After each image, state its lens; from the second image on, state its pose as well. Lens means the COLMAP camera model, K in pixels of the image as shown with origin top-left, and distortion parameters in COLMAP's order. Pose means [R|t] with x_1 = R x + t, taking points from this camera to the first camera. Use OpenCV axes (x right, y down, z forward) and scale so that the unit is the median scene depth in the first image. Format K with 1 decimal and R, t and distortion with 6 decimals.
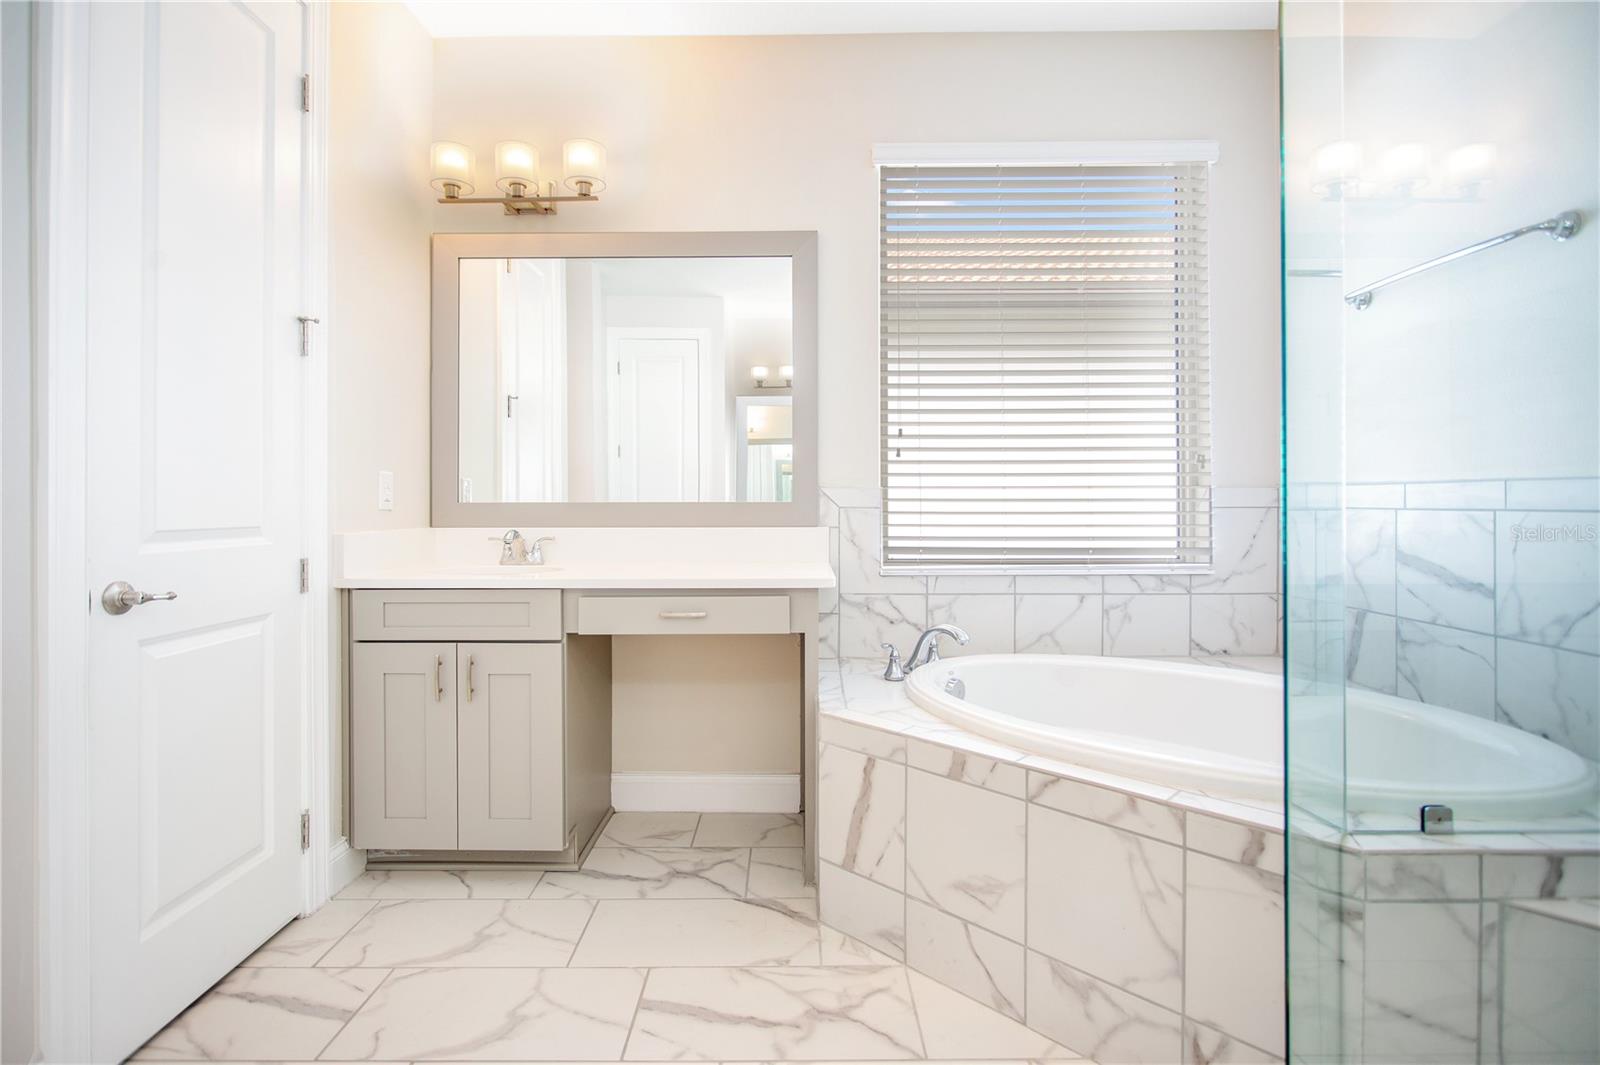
lens RADIAL K [[758.8, 0, 795.1], [0, 758.8, 498.0], [0, 0, 1]] dist [0.000160, 0.000087]
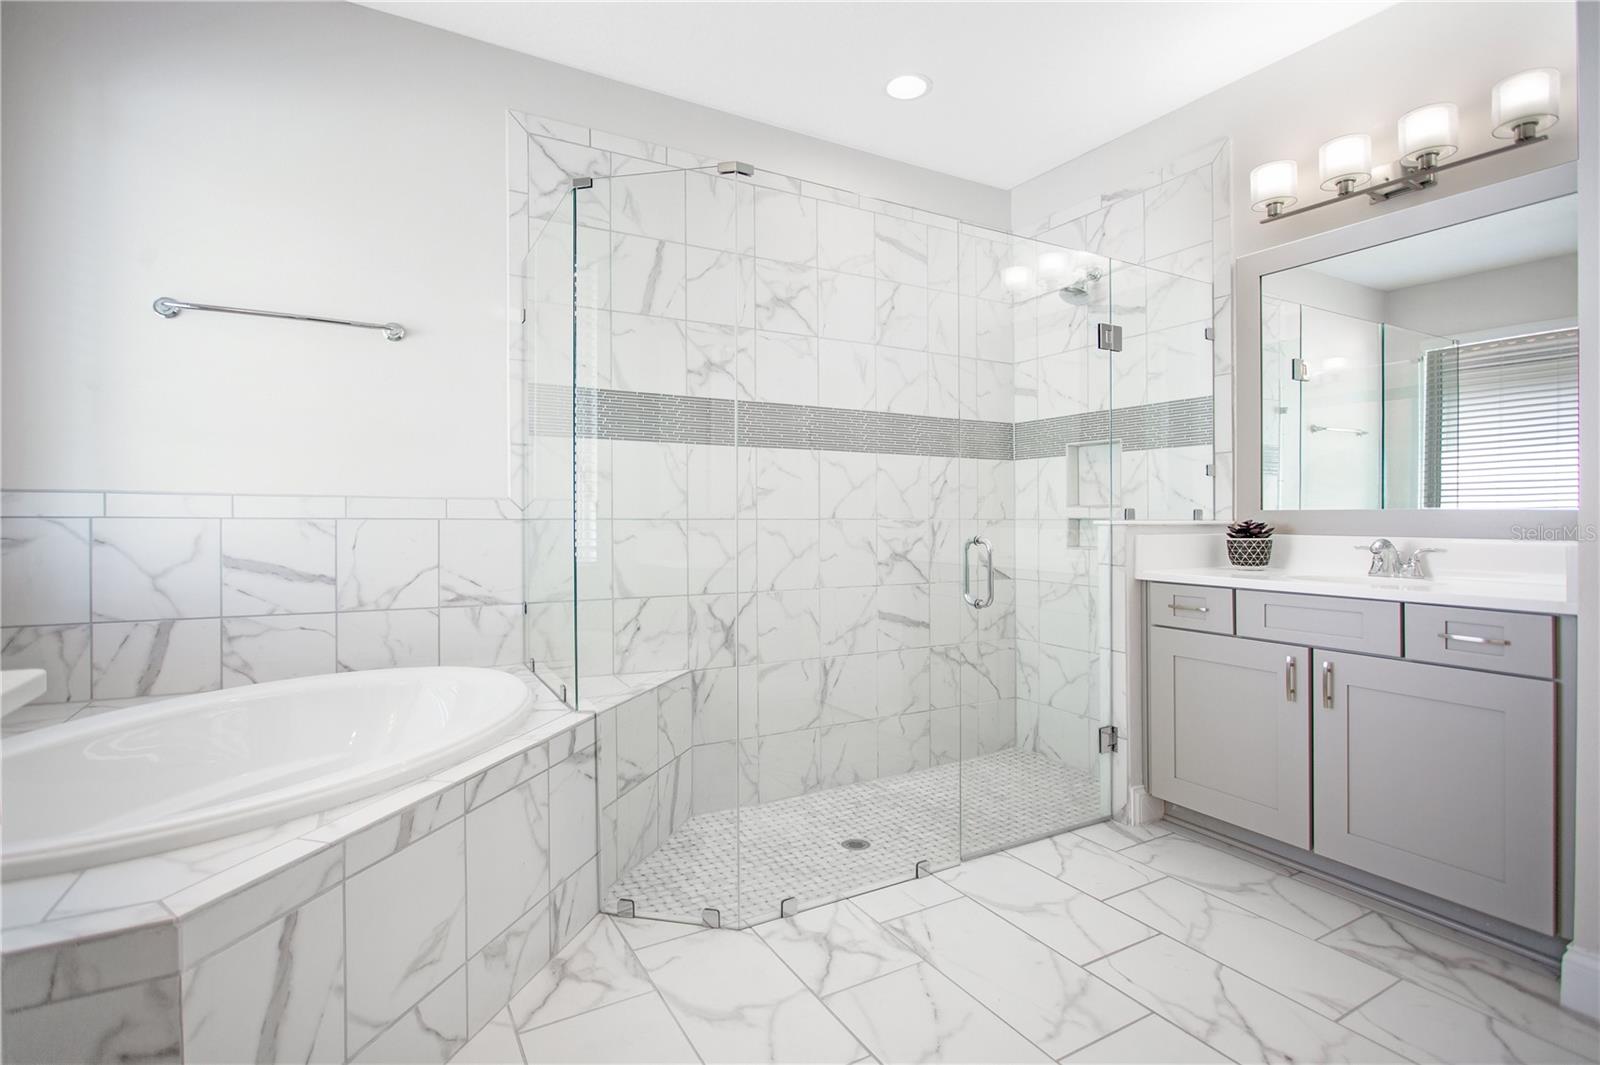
lens RADIAL K [[771.8, 0, 784.9], [0, 771.8, 519.3], [0, 0, 1]] dist [-0.011976, -0.000088]
pose [[-0.479826, -0.000107, 0.877364, -0.644336], [-0.006513, 0.999973, -0.003440, 0.016376], [-0.877340, -0.007365, -0.479814, 0.942881]]
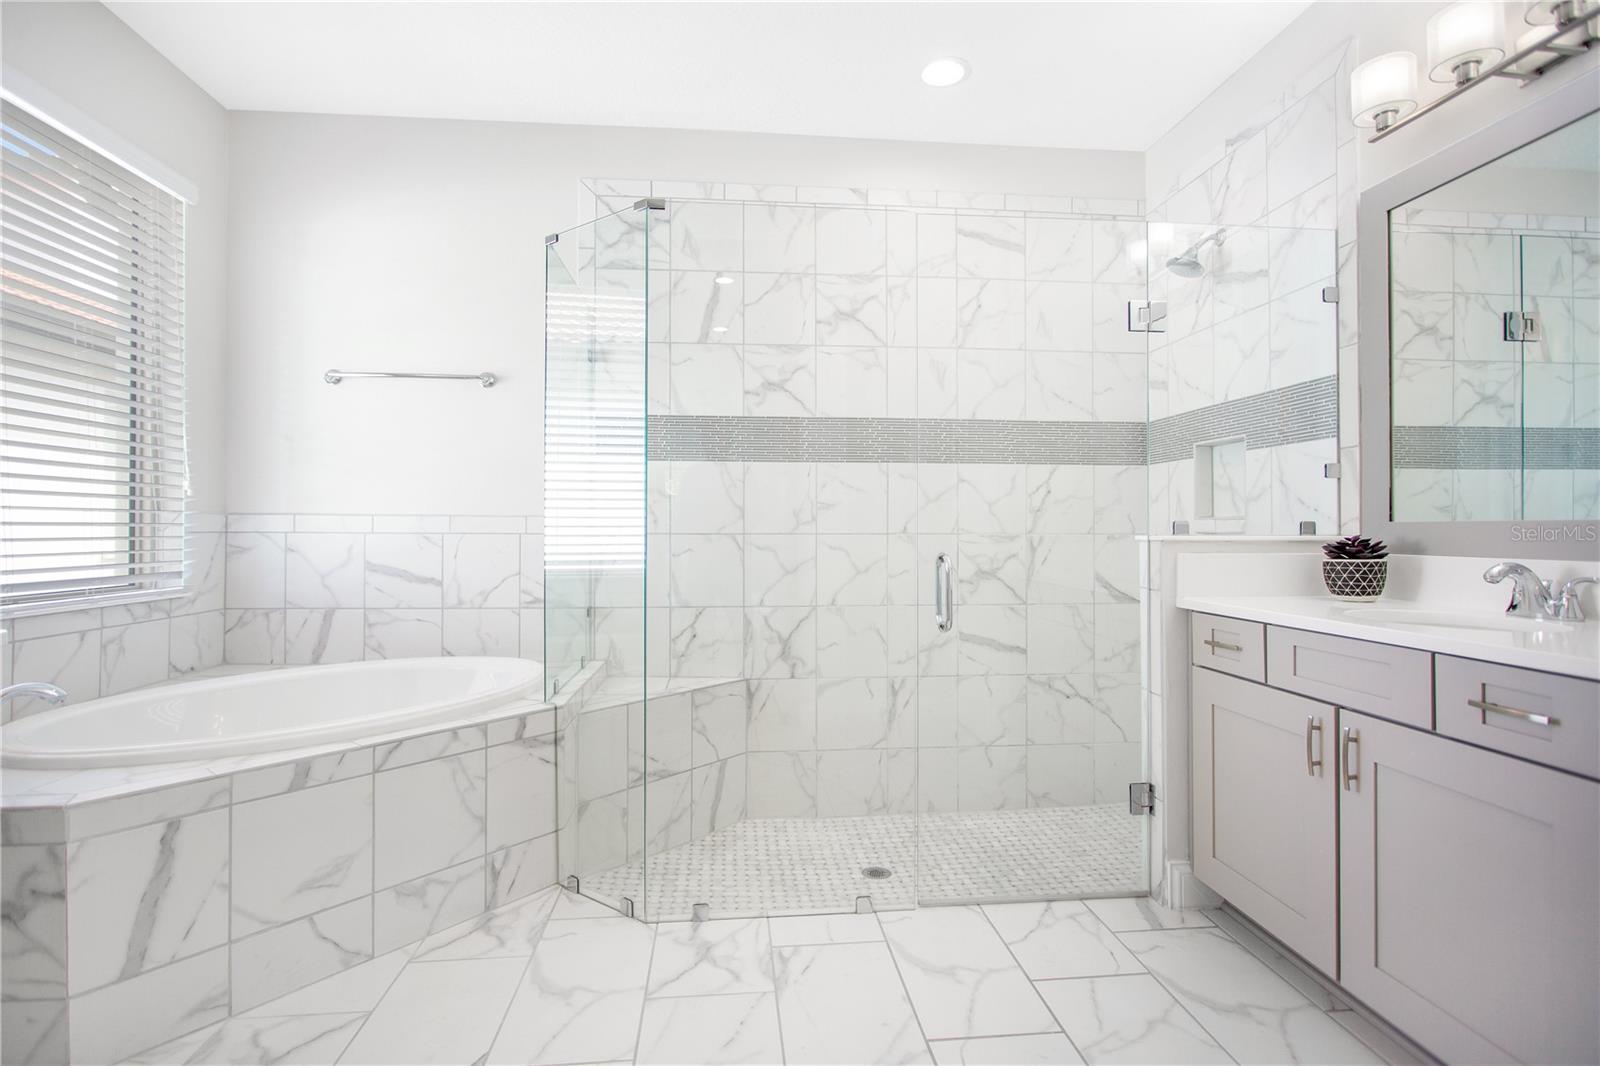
lens RADIAL K [[766.0, 0, 783.0], [0, 766.0, 526.3], [0, 0, 1]] dist [-0.011078, 0.000326]
pose [[-0.080371, 0.008931, 0.996725, -0.813047], [-0.007457, 0.999926, -0.009561, 0.010860], [-0.996737, -0.008201, -0.080299, 0.380230]]
